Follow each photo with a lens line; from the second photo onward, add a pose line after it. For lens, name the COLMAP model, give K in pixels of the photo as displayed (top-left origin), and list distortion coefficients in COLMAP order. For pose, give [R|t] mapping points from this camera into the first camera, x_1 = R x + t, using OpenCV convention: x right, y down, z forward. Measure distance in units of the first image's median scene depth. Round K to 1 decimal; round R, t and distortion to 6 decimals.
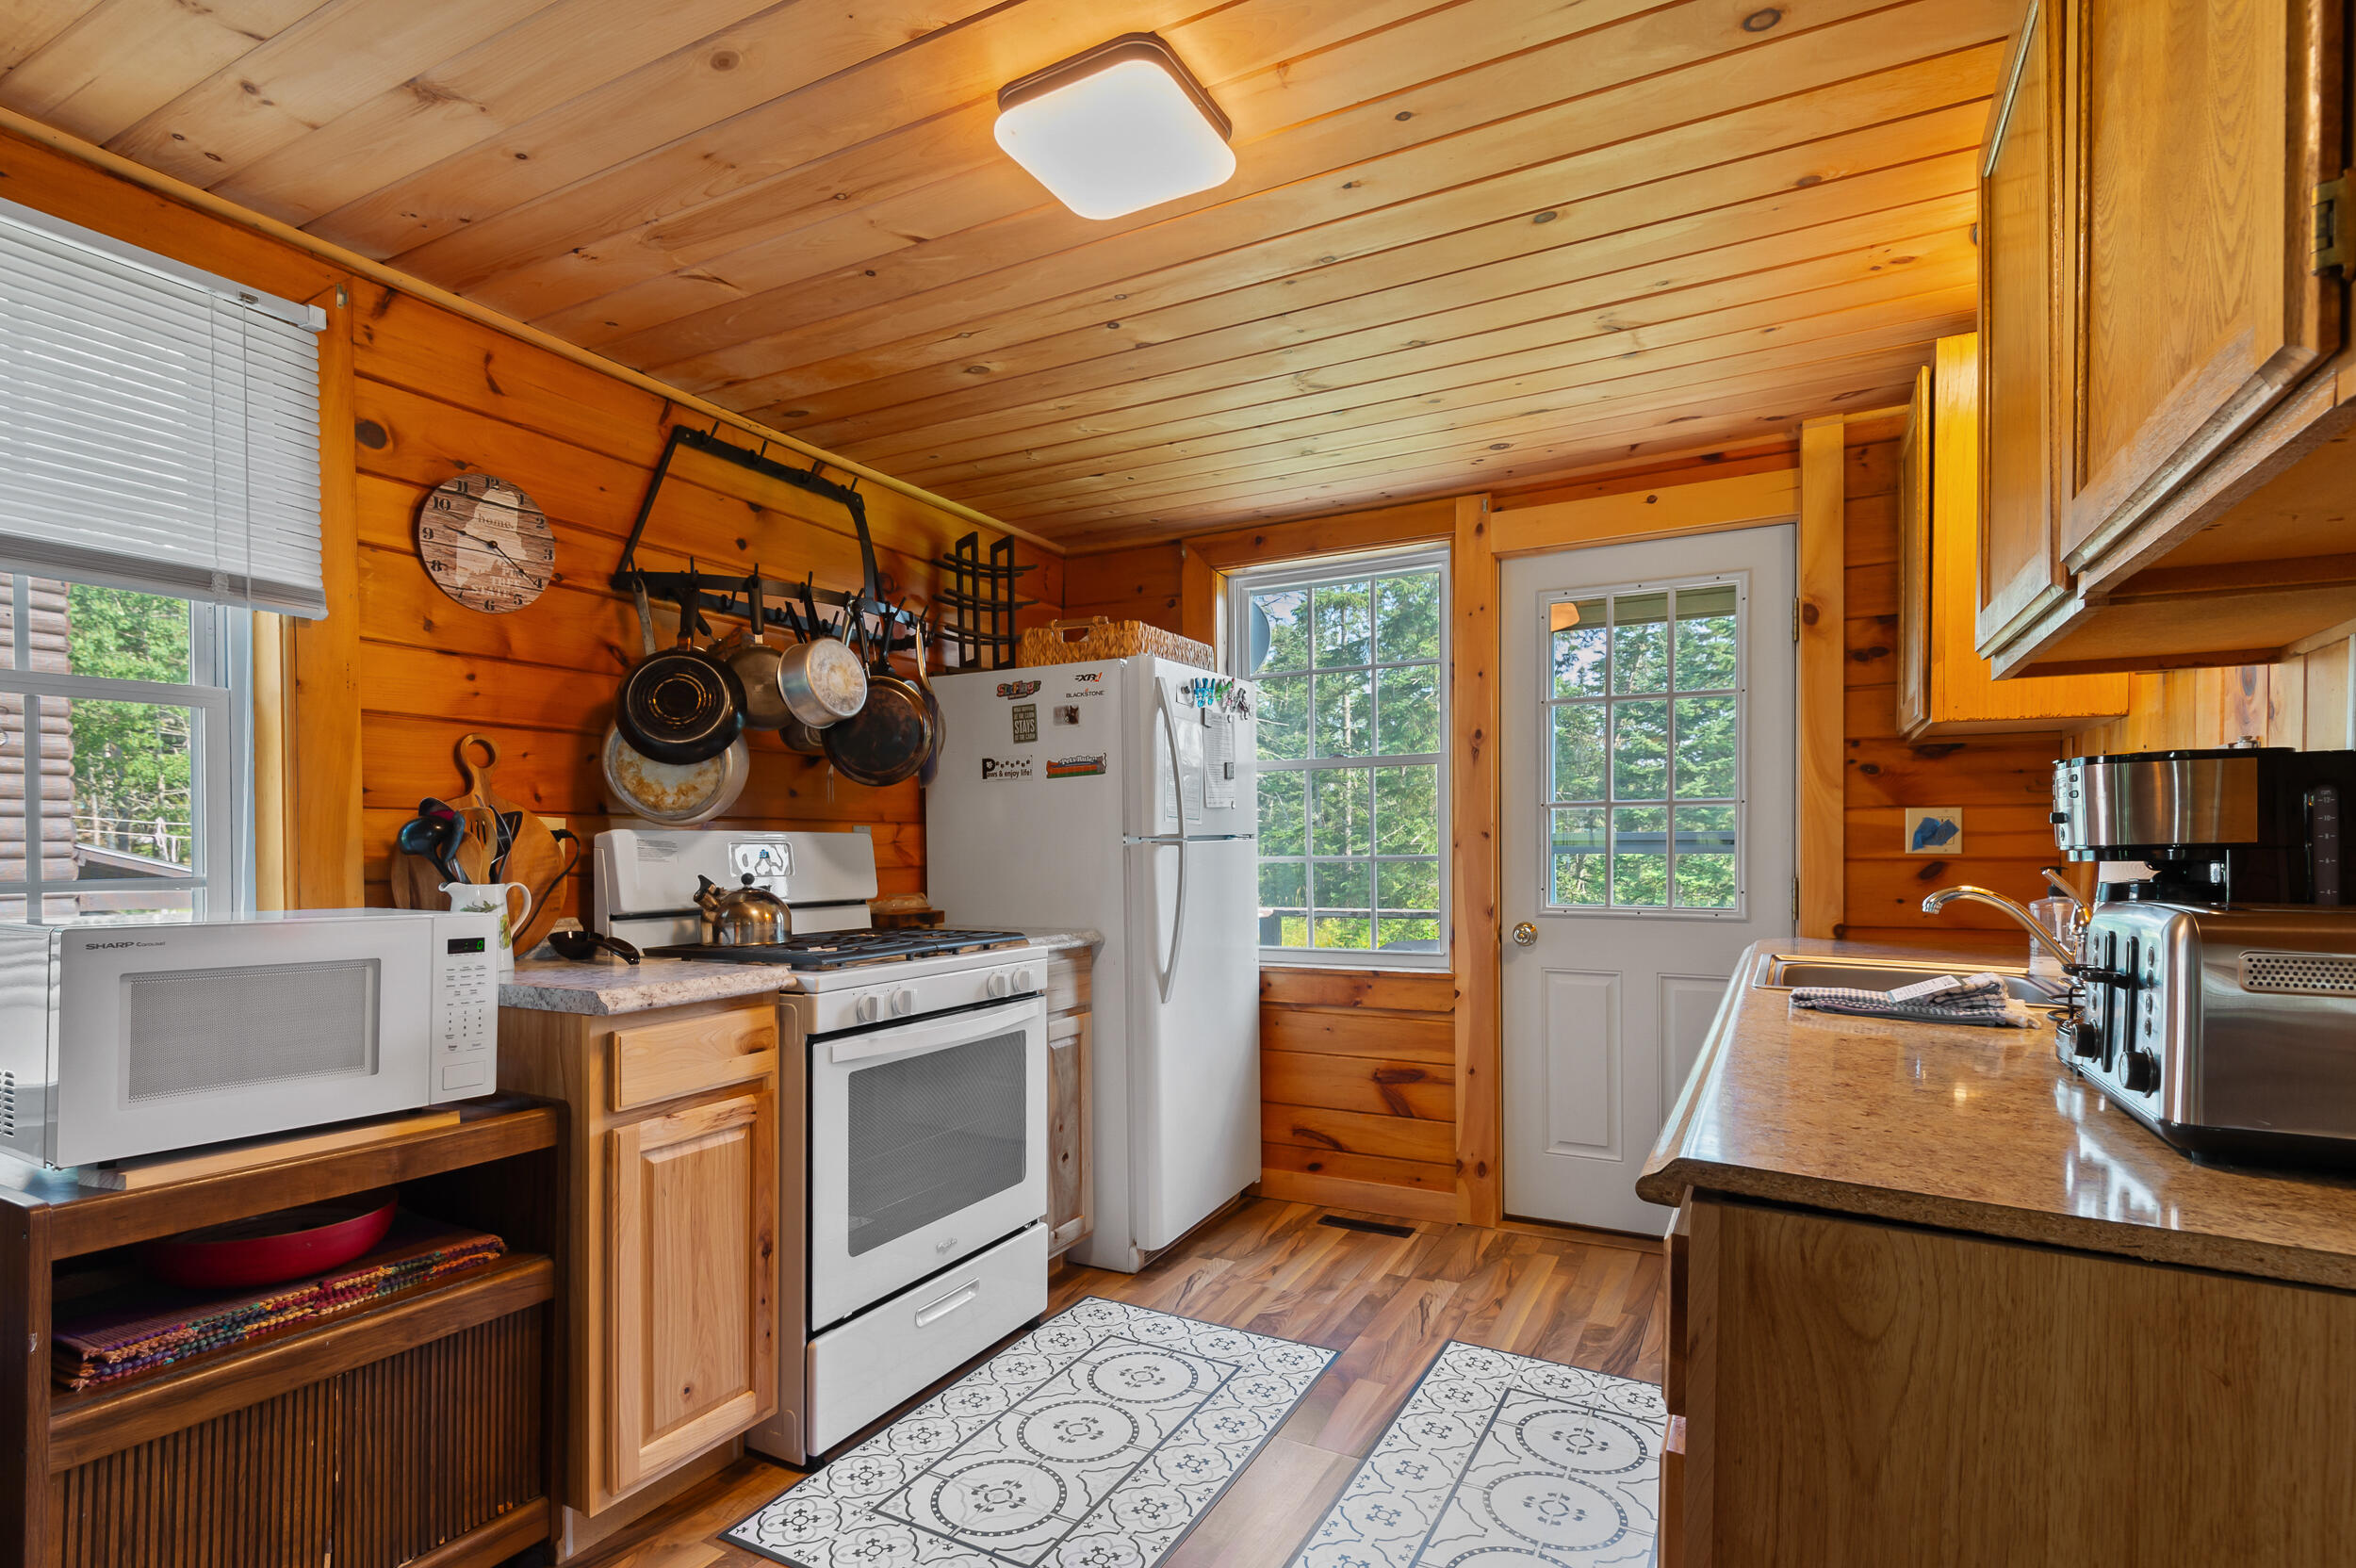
lens RADIAL K [[1080.0, 0, 1110.2], [0, 1080.0, 847.7], [0, 0, 1]] dist [0.011584, -0.008857]
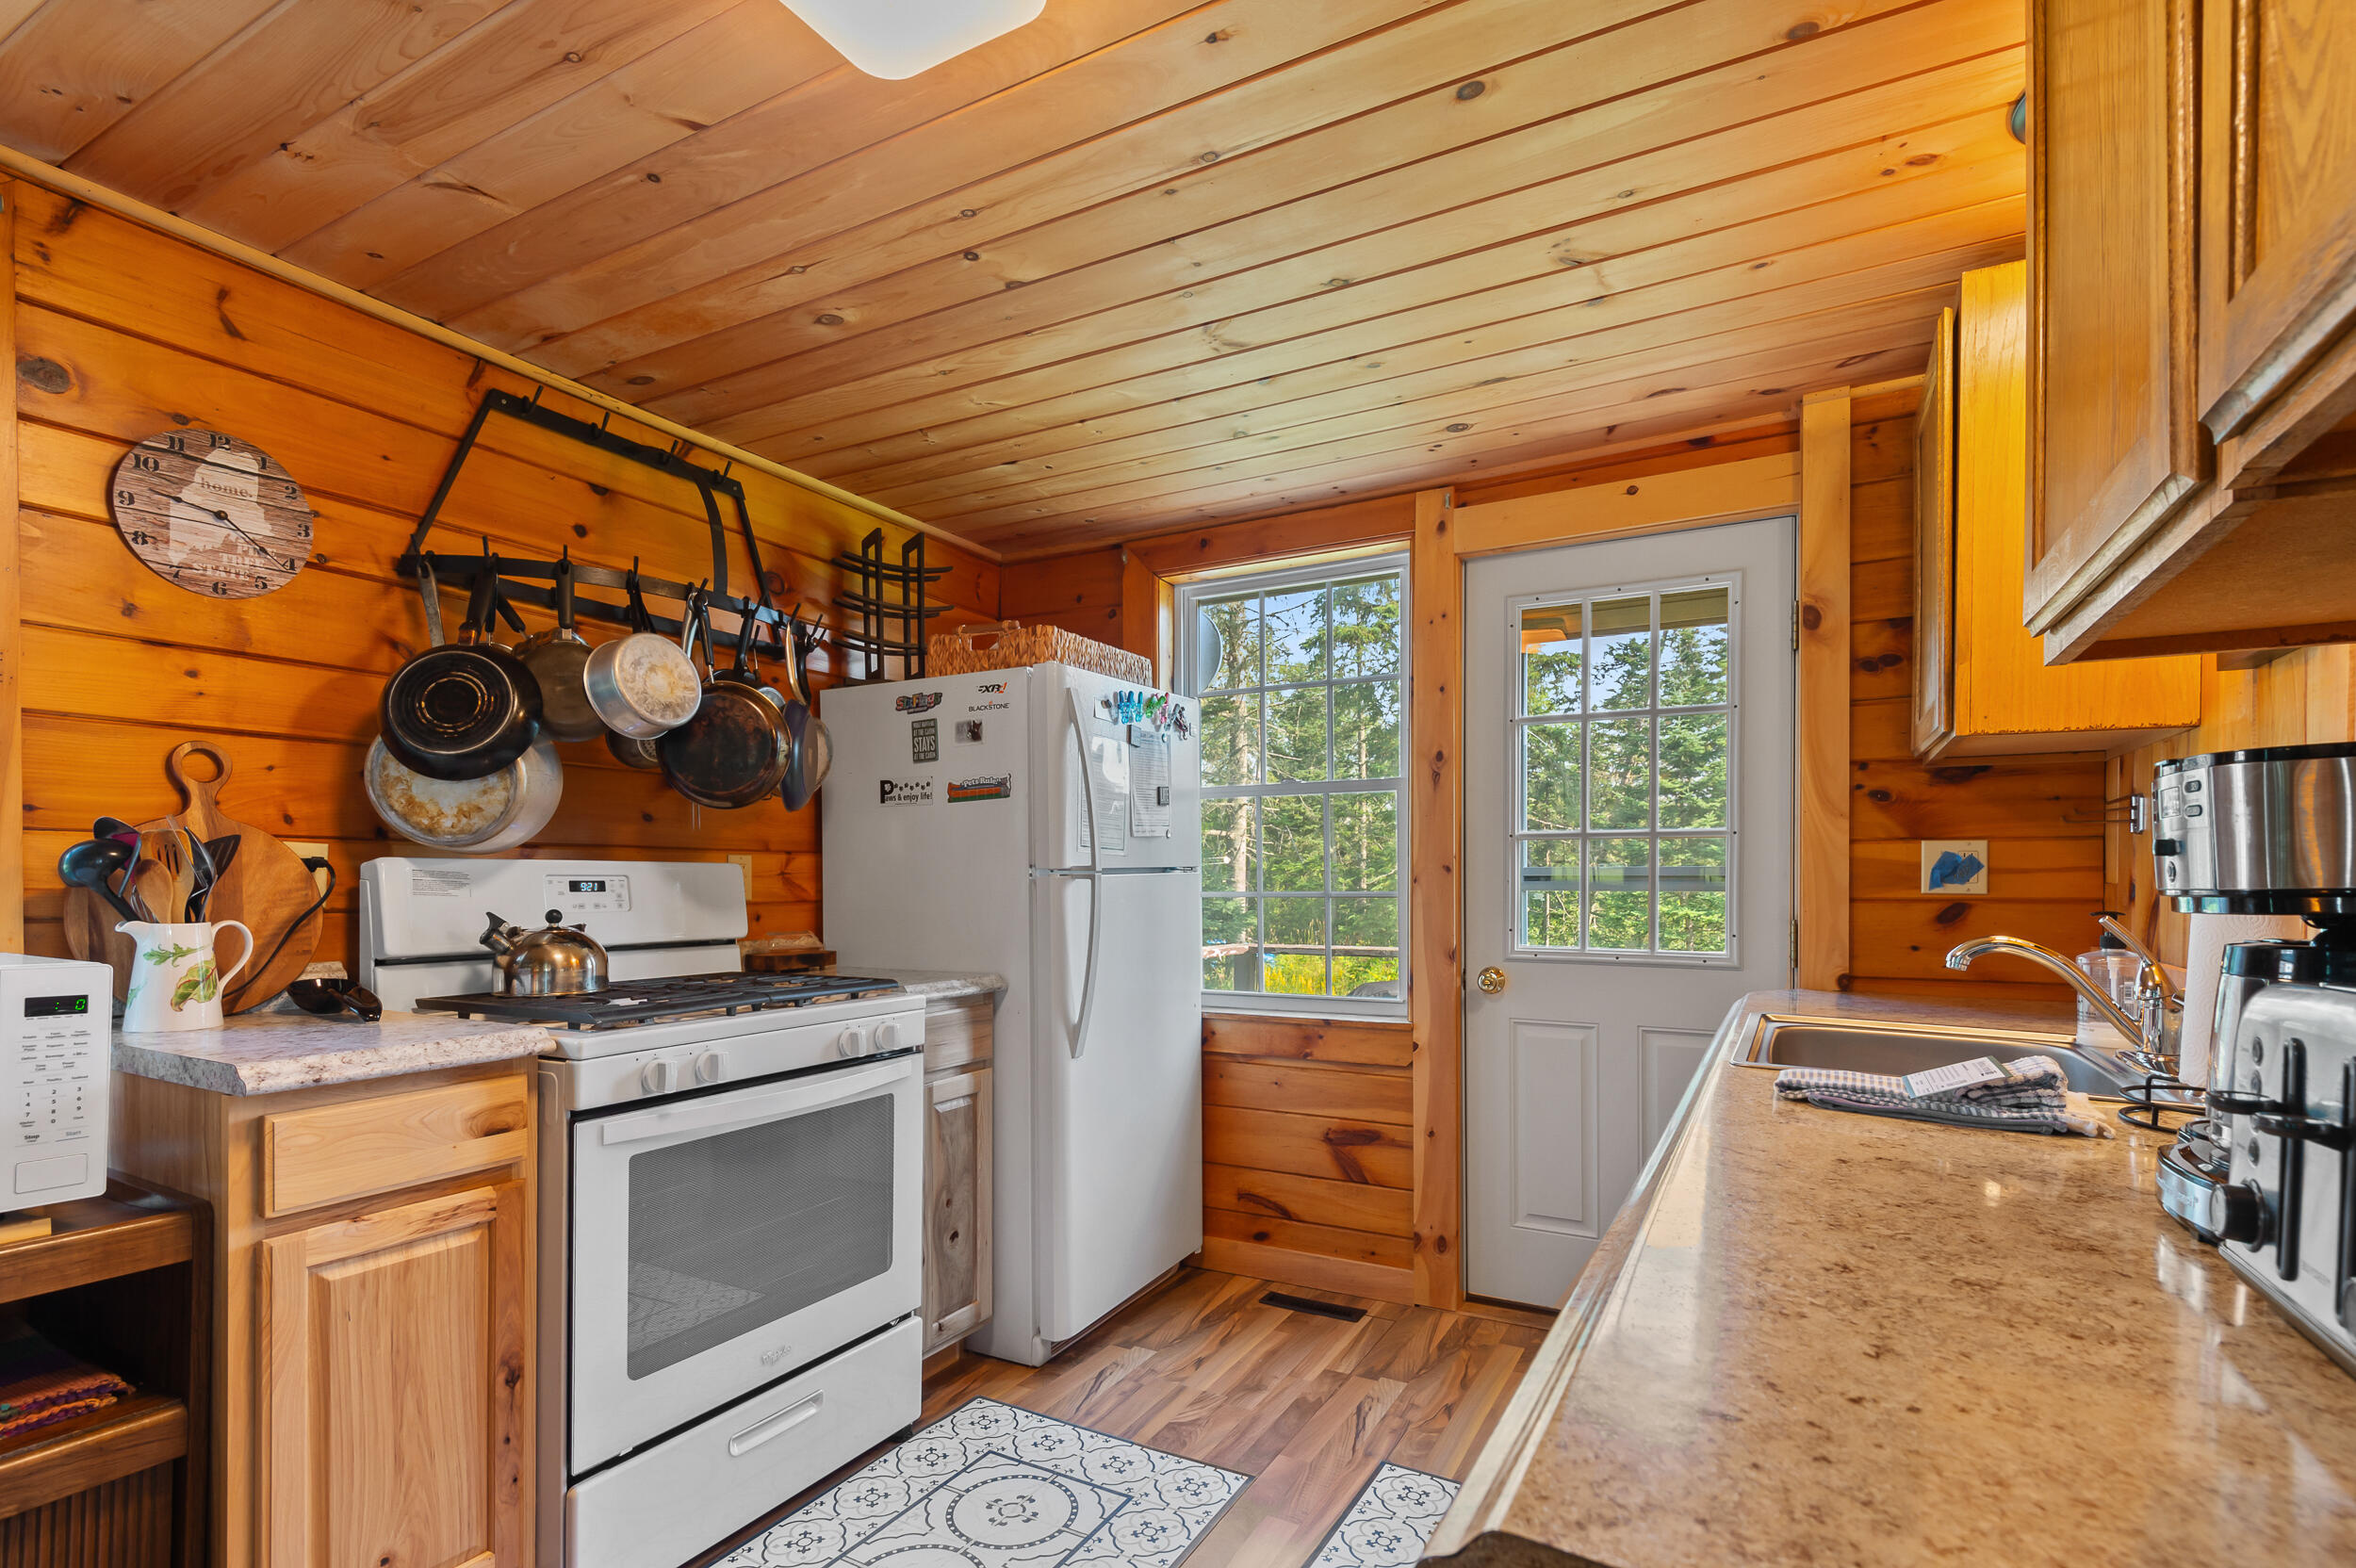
lens RADIAL K [[1080.0, 0, 1109.3], [0, 1080.0, 874.6], [0, 0, 1]] dist [0.011584, -0.008857]
pose [[0.999965, 0.004927, -0.006705, 0.093226], [-0.004960, 0.999976, -0.004922, -0.001722], [0.006681, 0.004955, 0.999965, 0.133452]]
